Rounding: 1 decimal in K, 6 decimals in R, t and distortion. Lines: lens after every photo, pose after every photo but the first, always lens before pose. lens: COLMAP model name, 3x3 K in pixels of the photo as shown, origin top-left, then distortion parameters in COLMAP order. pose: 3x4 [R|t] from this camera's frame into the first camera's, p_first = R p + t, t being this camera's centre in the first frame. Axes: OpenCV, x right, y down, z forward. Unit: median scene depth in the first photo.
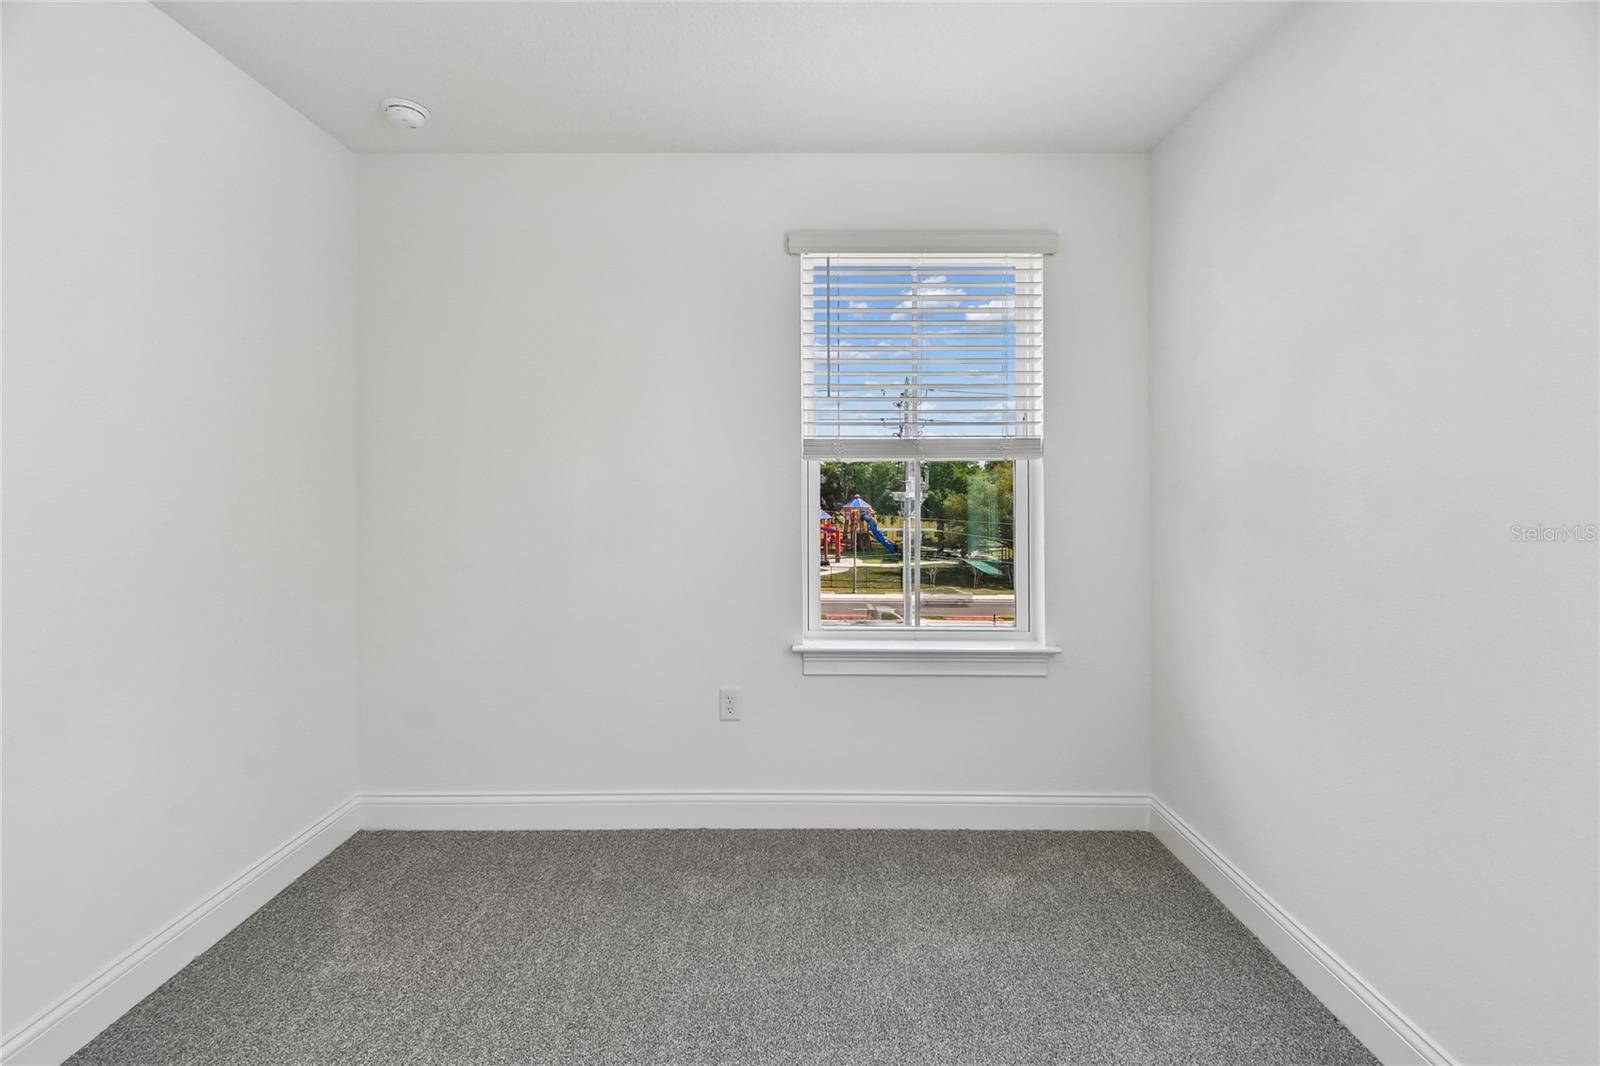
lens RADIAL K [[717.0, 0, 797.4], [0, 717.0, 486.6], [0, 0, 1]] dist [0.020694, -0.022071]
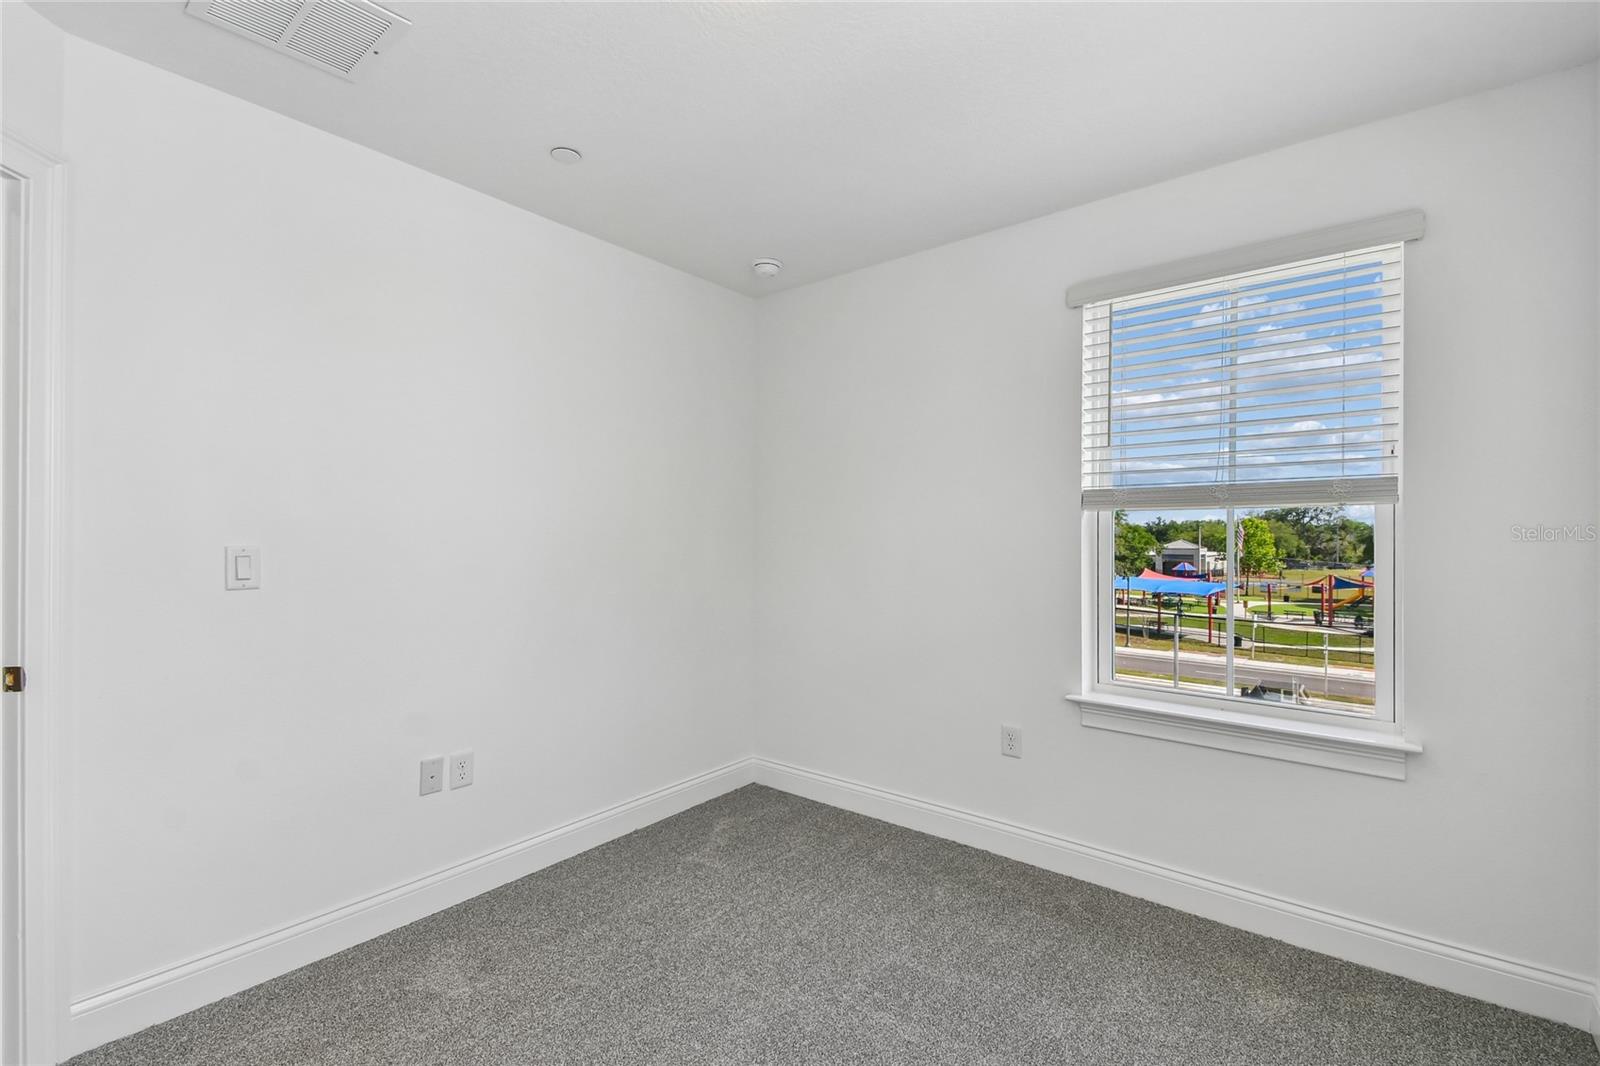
lens RADIAL K [[702.0, 0, 807.9], [0, 702.0, 531.9], [0, 0, 1]] dist [0.051537, -0.027144]
pose [[0.786186, -0.002269, -0.617986, 0.321732], [-0.002502, 0.999973, -0.006855, 0.000178], [0.617985, 0.006935, 0.786159, -0.016039]]
